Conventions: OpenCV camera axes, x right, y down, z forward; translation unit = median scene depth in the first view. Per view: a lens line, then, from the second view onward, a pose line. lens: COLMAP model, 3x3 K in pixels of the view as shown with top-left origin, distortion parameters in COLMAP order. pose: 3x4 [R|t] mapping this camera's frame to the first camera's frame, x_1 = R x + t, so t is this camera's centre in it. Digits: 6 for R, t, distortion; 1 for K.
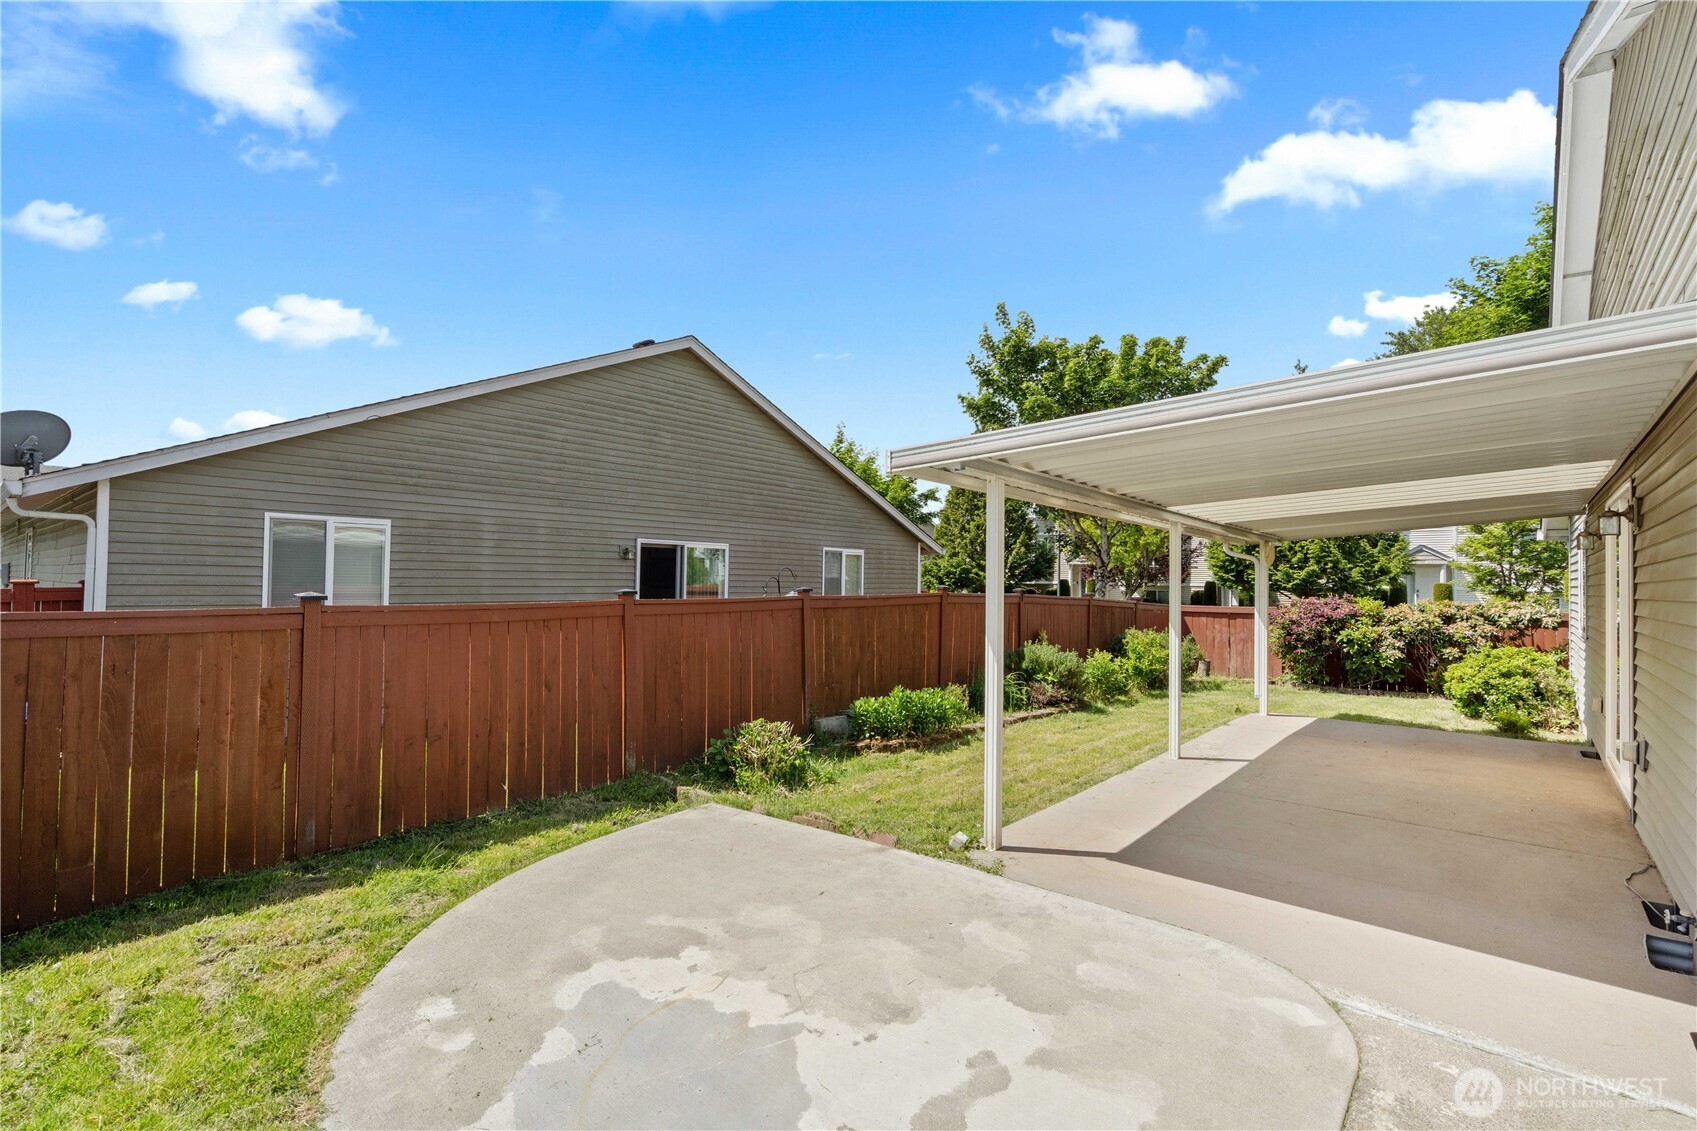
lens RADIAL K [[790.6, 0, 834.3], [0, 790.6, 586.6], [0, 0, 1]] dist [-0.001787, 0.000389]
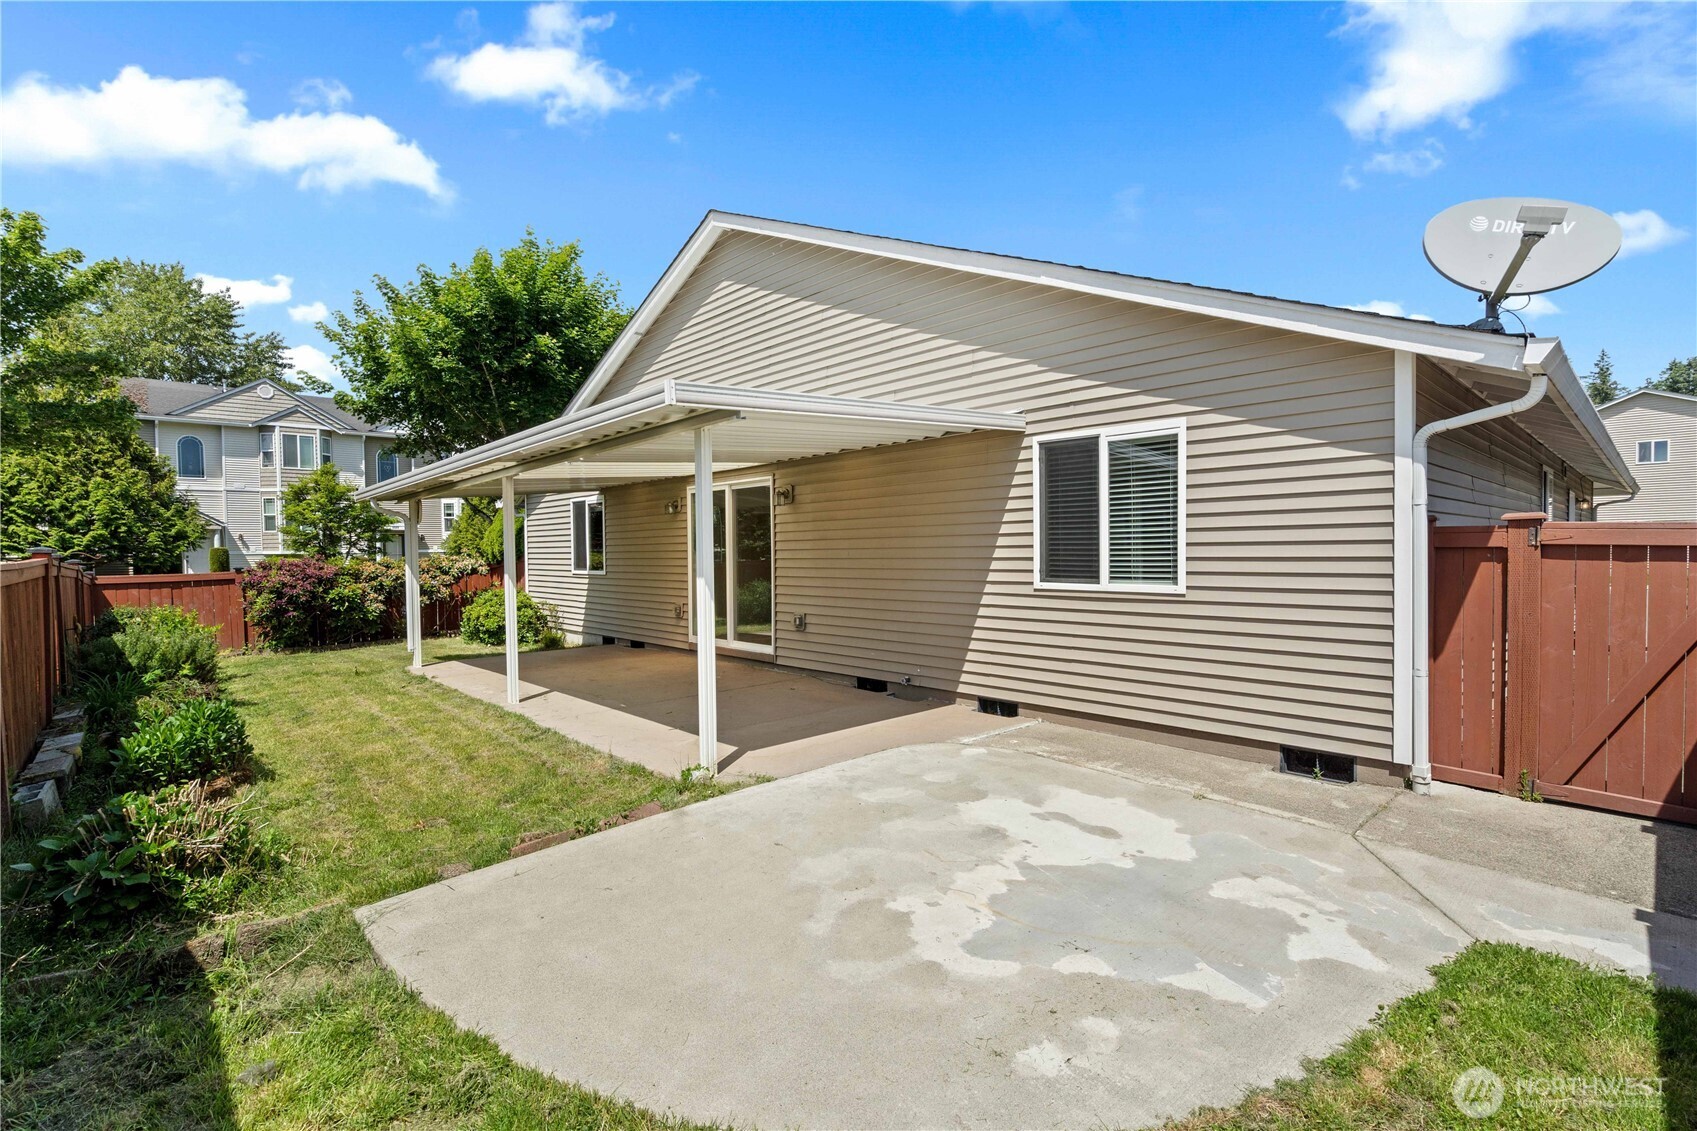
lens RADIAL K [[775.7, 0, 823.7], [0, 775.7, 566.4], [0, 0, 1]] dist [-0.002453, 0.000481]
pose [[0.115663, -0.039227, 0.992514, -1.014541], [0.024550, 0.999028, 0.036623, 0.016480], [-0.992985, 0.020131, 0.116514, 0.895807]]
